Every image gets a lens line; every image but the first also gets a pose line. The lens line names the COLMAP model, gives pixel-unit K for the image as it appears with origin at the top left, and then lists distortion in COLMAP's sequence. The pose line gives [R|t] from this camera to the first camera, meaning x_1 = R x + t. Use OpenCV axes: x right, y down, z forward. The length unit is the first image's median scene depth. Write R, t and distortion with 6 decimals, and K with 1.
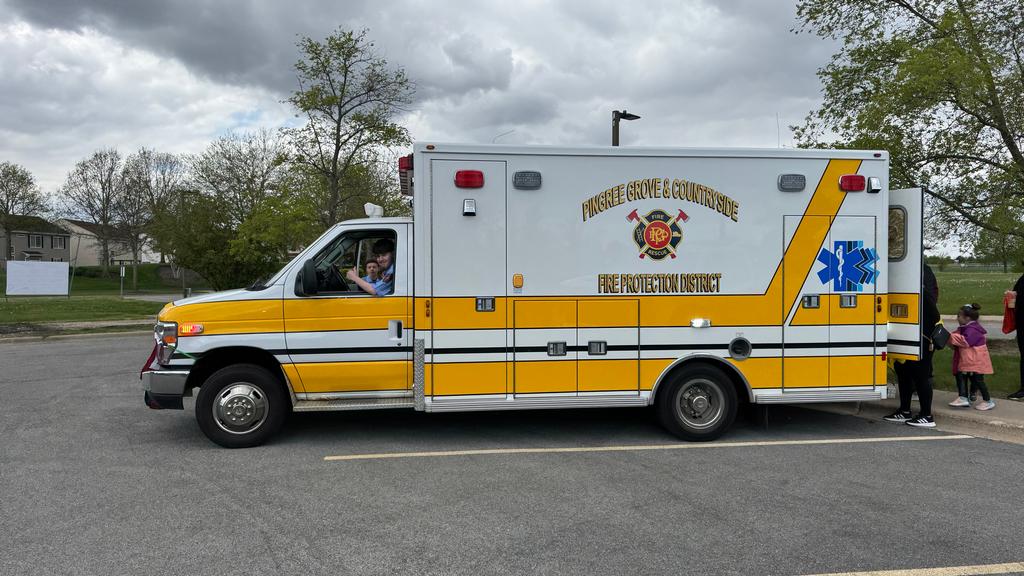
lens RADIAL K [[735.1, 0, 513.6], [0, 735.1, 282.2], [0, 0, 1]] dist [0.065881, -0.002004]
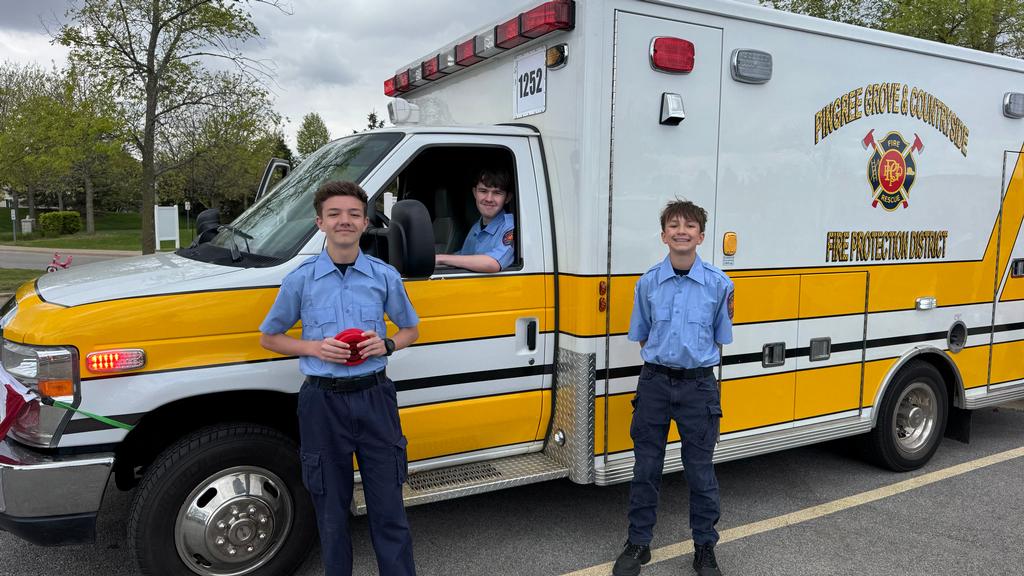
lens RADIAL K [[726.8, 0, 511.1], [0, 726.8, 291.1], [0, 0, 1]] dist [0.012288, -0.008929]
pose [[0.934296, -0.025646, 0.355573, -0.353502], [-0.005926, 0.996154, 0.087420, -0.013073], [-0.356448, -0.083783, 0.930551, 0.514100]]
